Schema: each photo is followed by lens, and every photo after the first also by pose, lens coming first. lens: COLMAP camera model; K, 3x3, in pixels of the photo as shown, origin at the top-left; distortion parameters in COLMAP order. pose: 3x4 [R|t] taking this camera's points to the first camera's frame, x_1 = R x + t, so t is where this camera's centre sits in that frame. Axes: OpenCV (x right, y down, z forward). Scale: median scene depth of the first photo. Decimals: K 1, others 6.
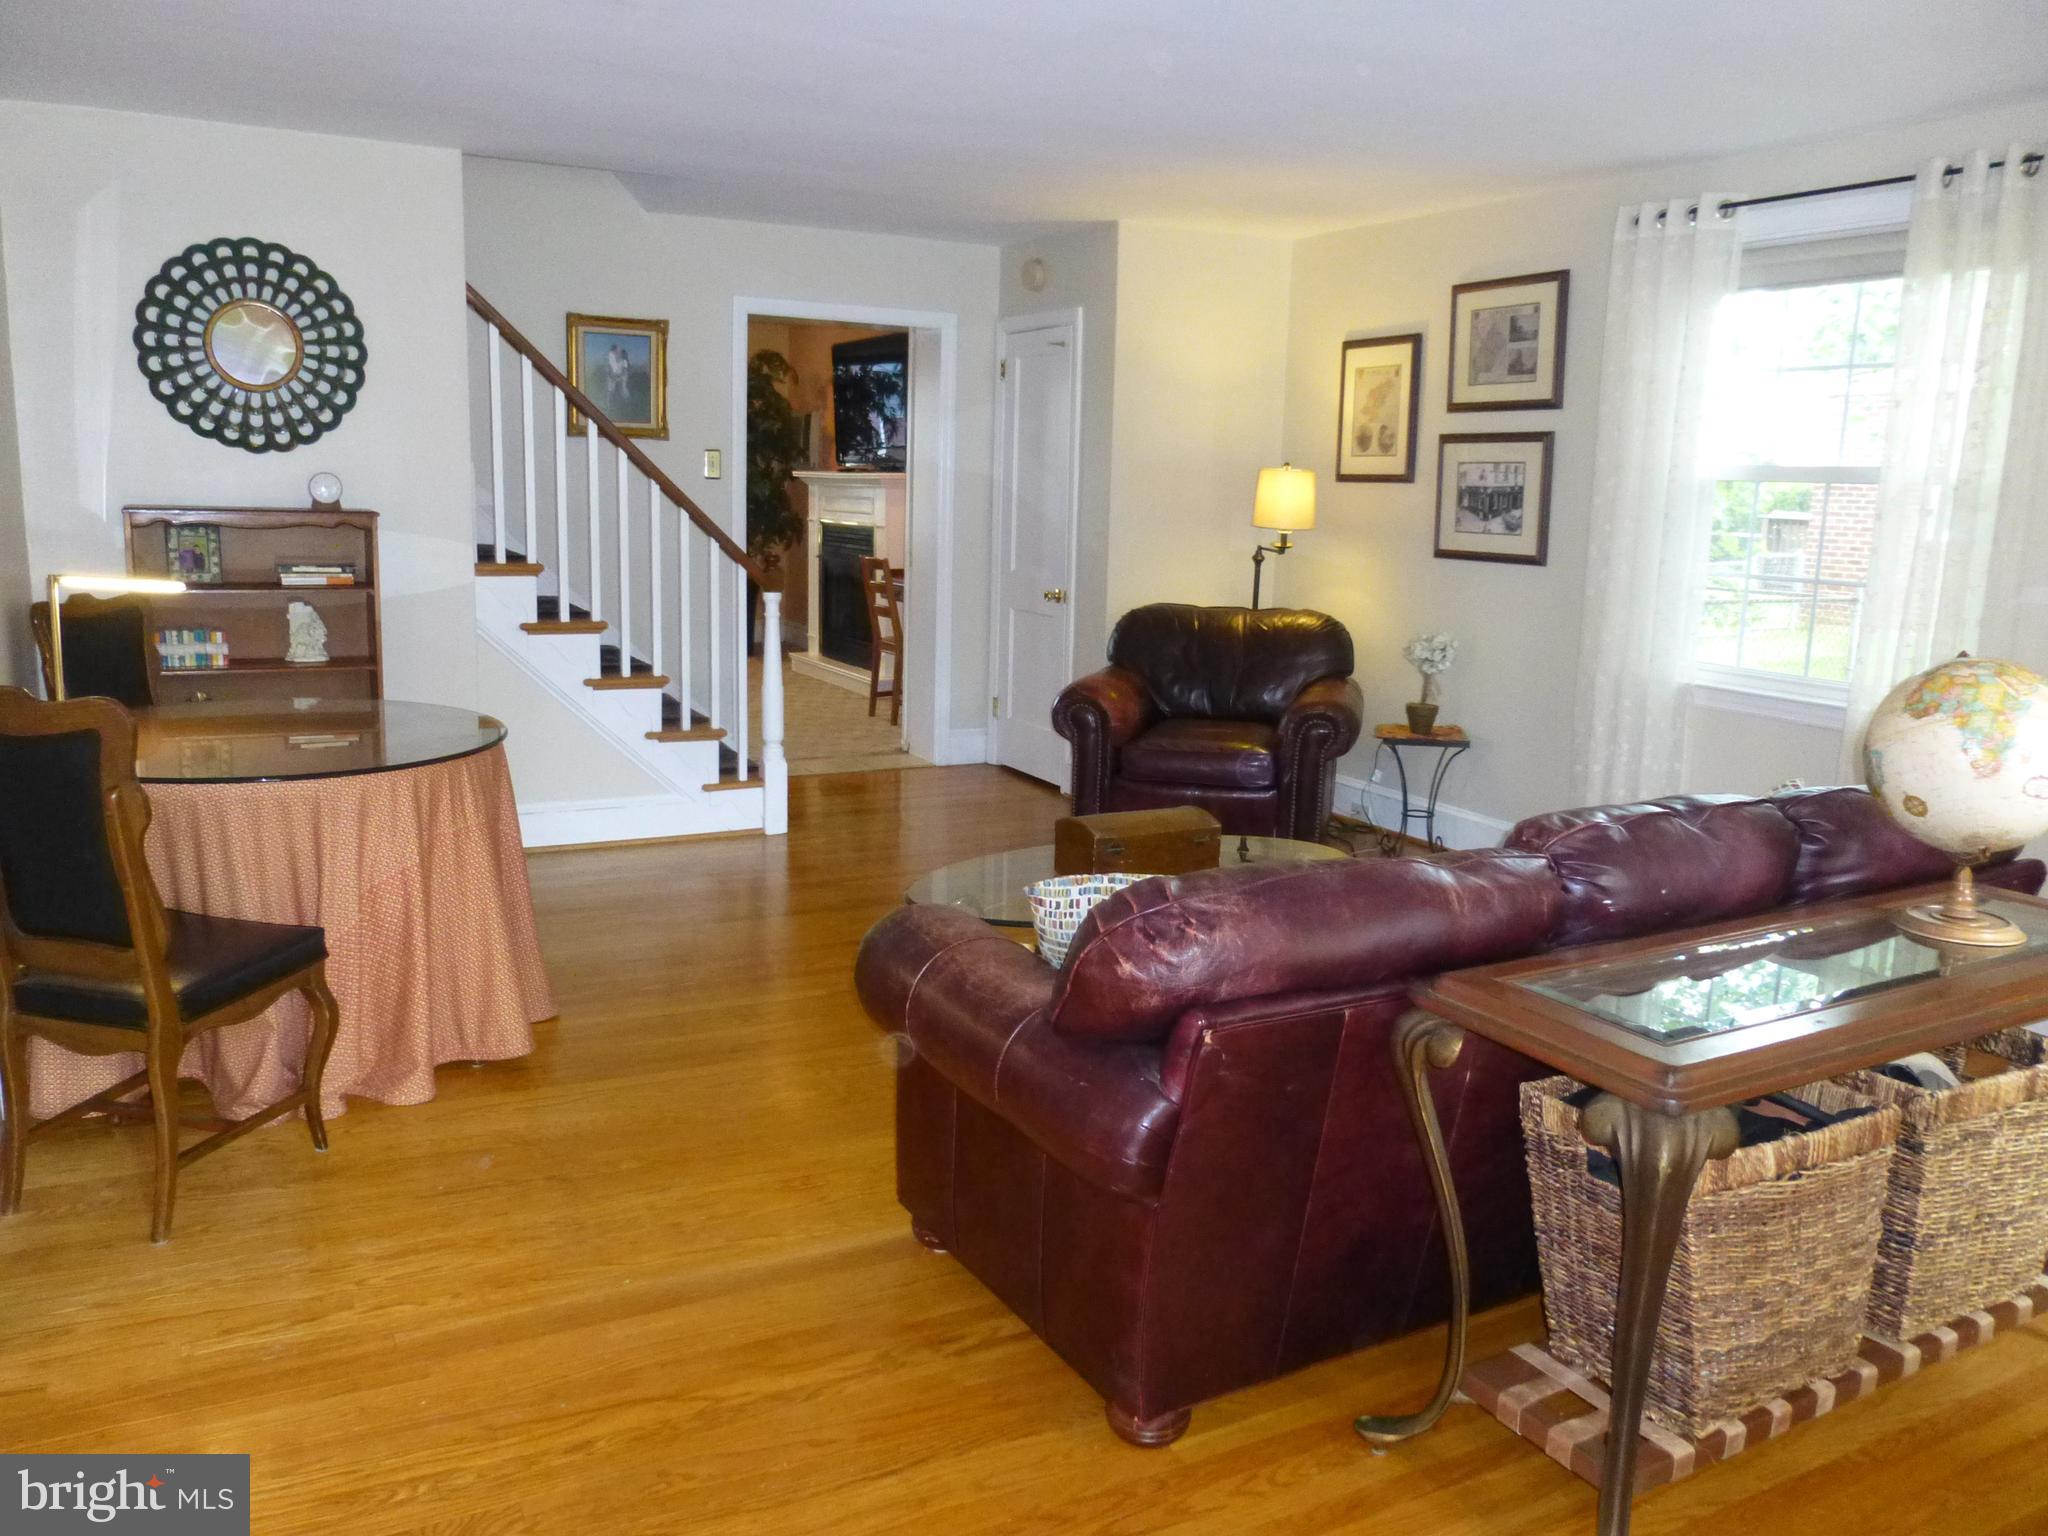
lens RADIAL K [[1537.9, 0, 1029.5], [0, 1537.9, 781.9], [0, 0, 1]] dist [-0.069956, 0.051917]
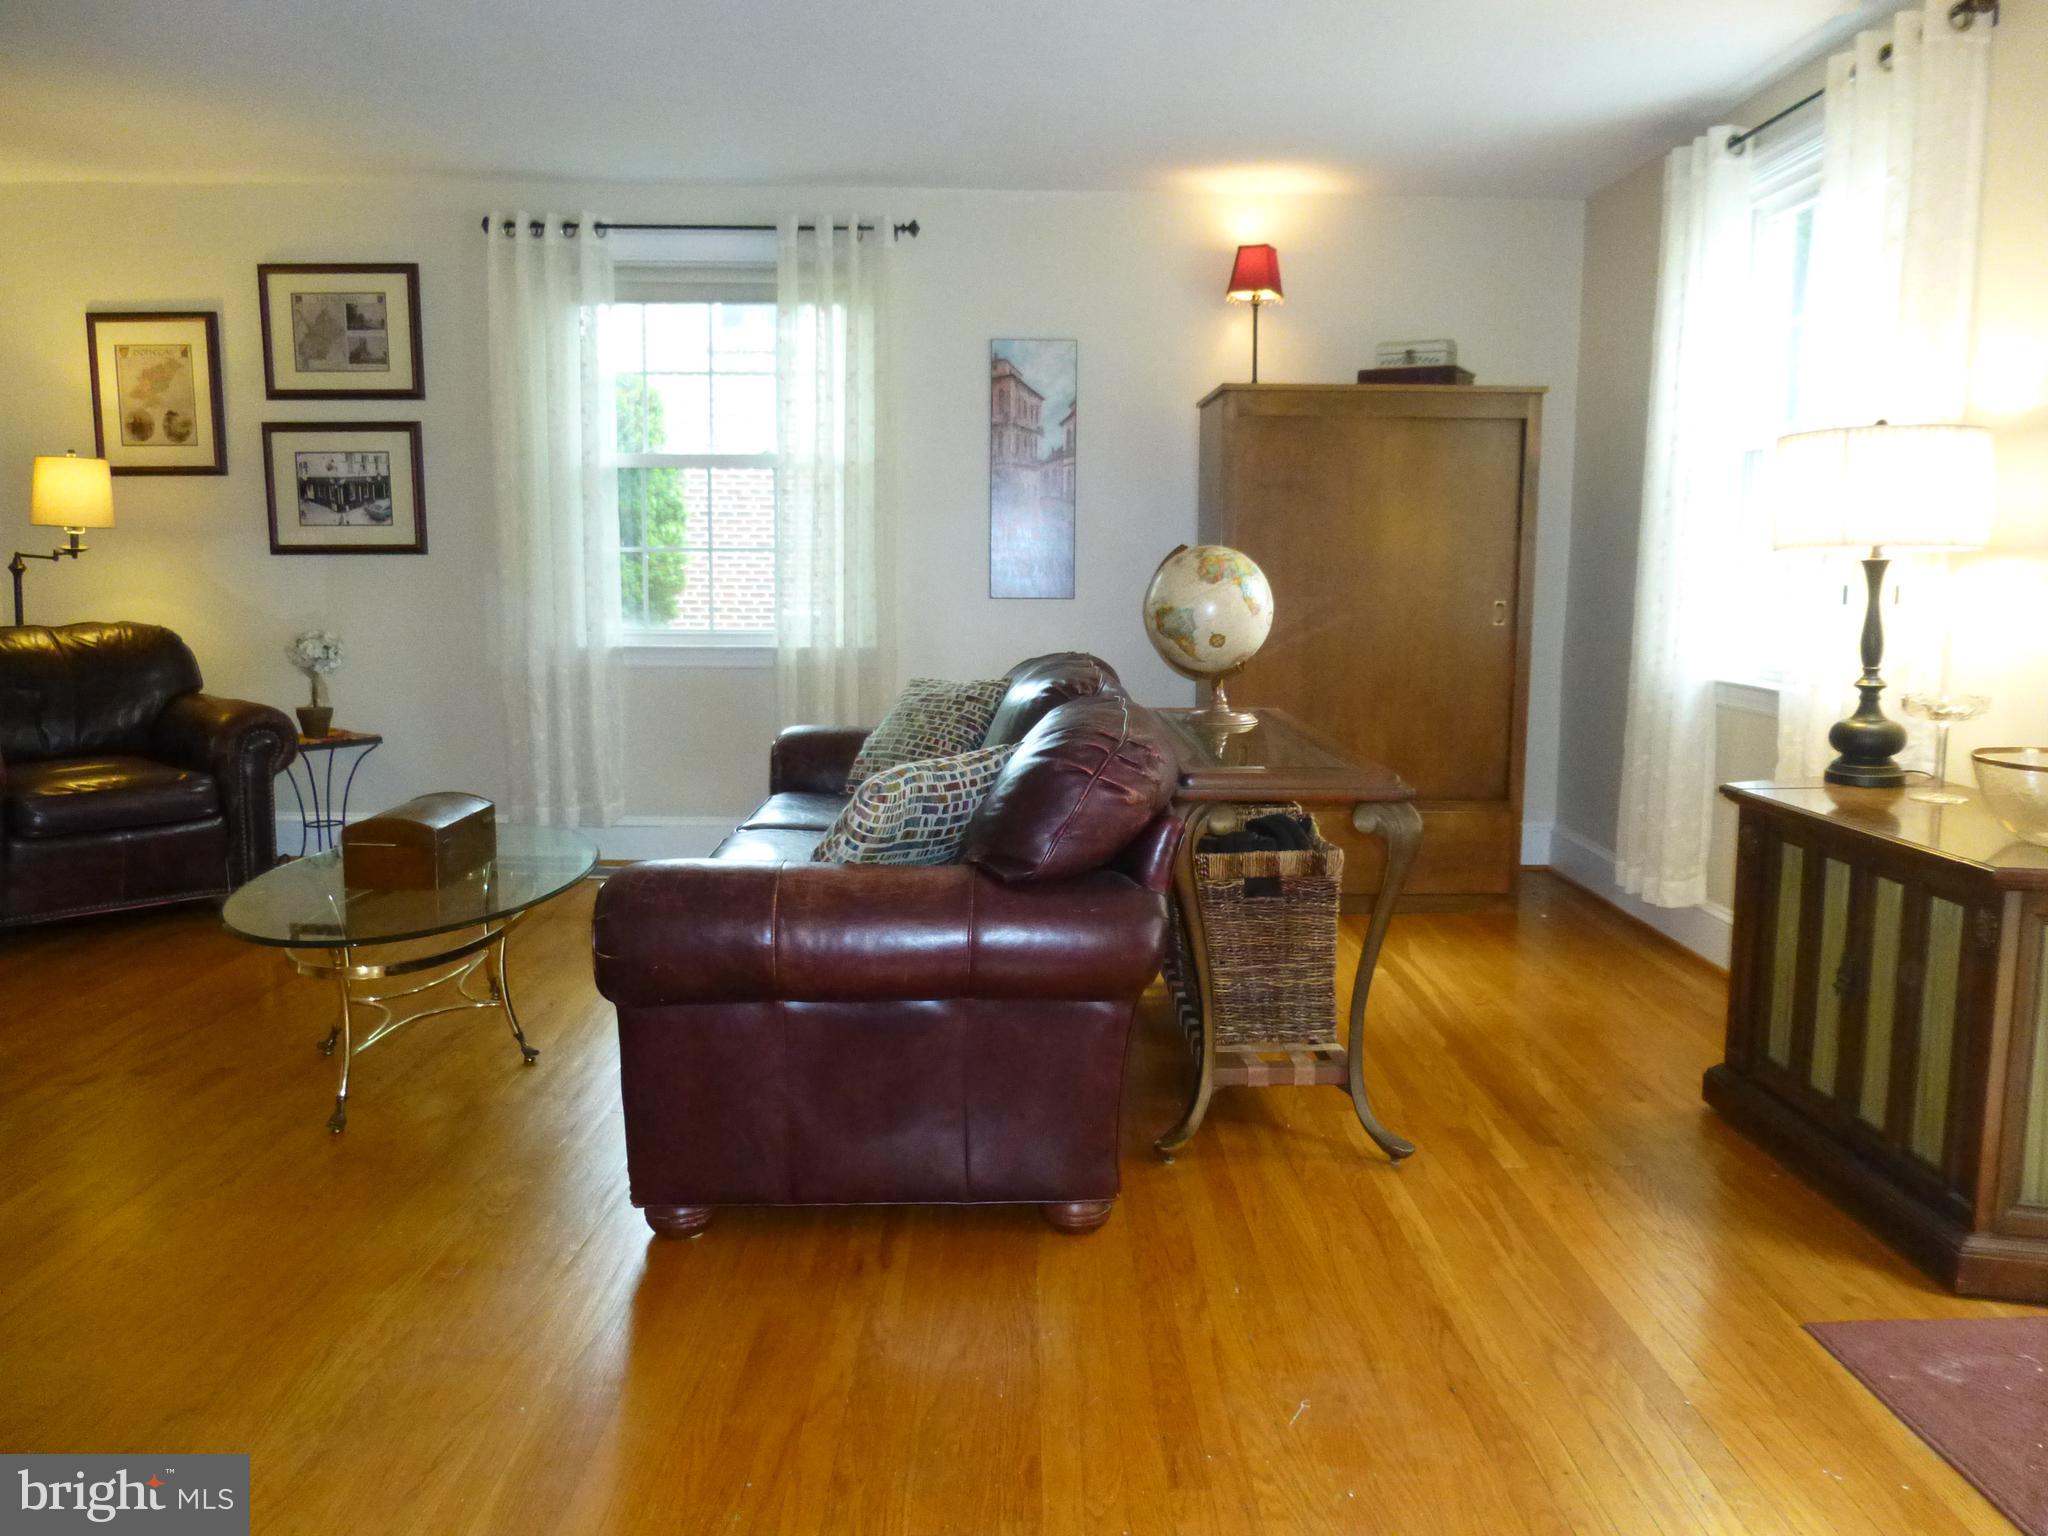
lens RADIAL K [[1537.9, 0, 1034.9], [0, 1537.9, 778.8], [0, 0, 1]] dist [-0.069956, 0.051917]
pose [[0.453780, -0.146239, 0.879033, -0.374306], [0.176415, 0.981661, 0.072242, 0.003346], [-0.873477, 0.122292, 0.471257, 0.181501]]
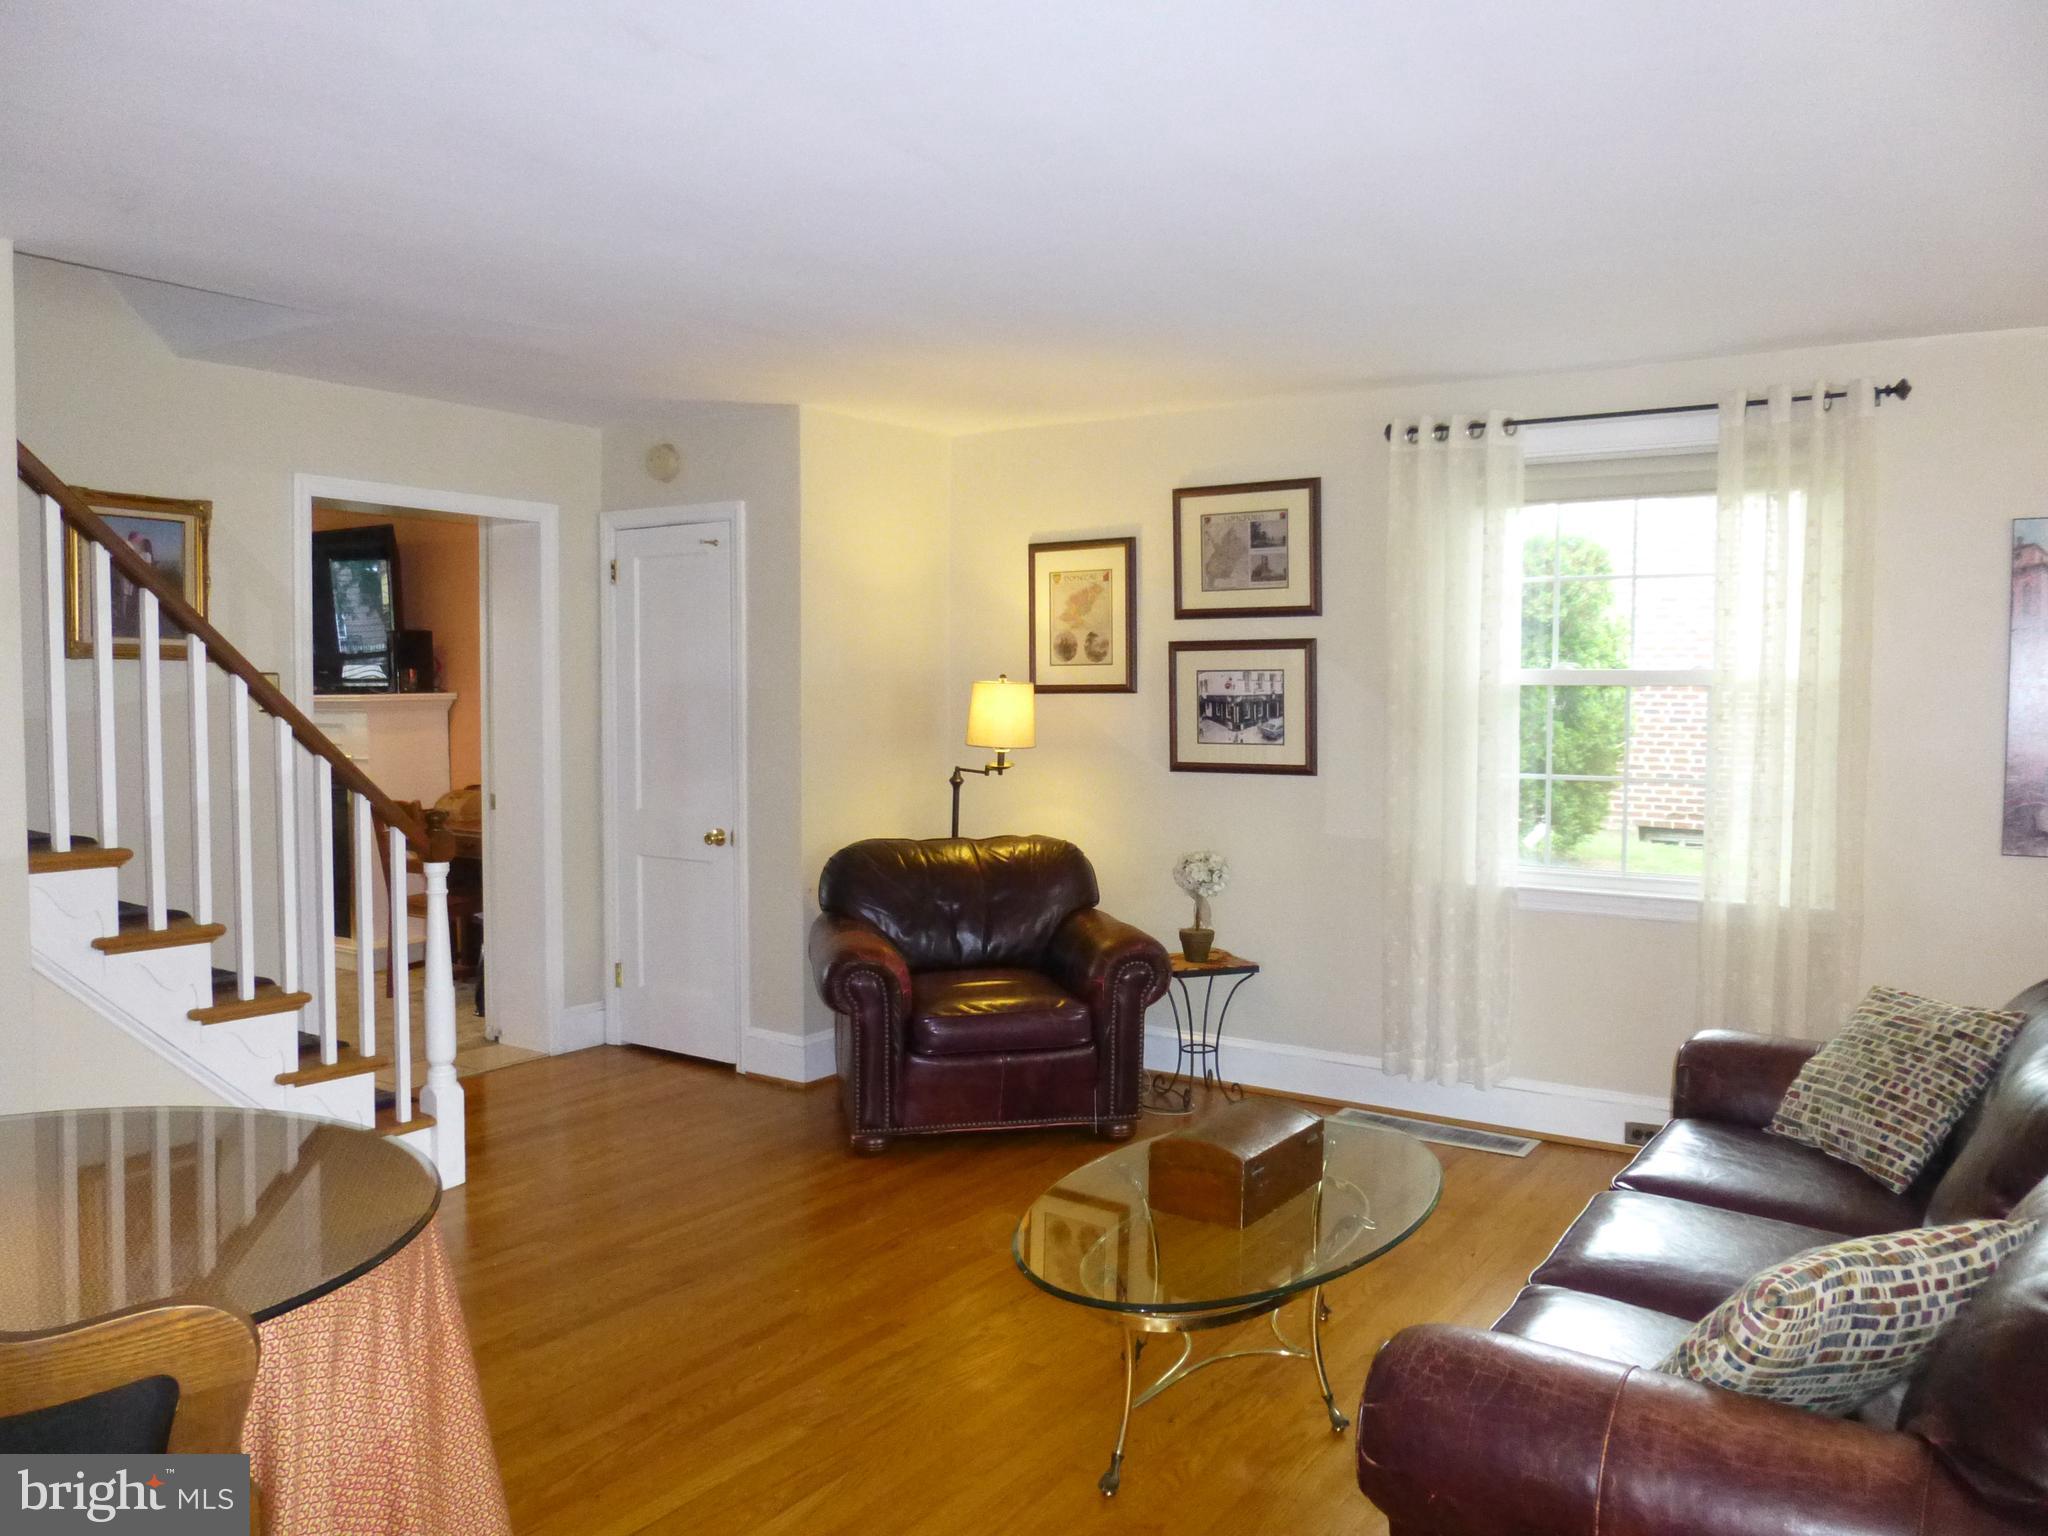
lens RADIAL K [[1537.9, 0, 1024.3], [0, 1537.9, 769.0], [0, 0, 1]] dist [-0.069956, 0.051917]
pose [[0.883207, -0.048738, 0.466444, -0.266657], [0.111233, 0.987975, -0.107387, -0.059496], [-0.455601, 0.146729, 0.878008, 0.222830]]
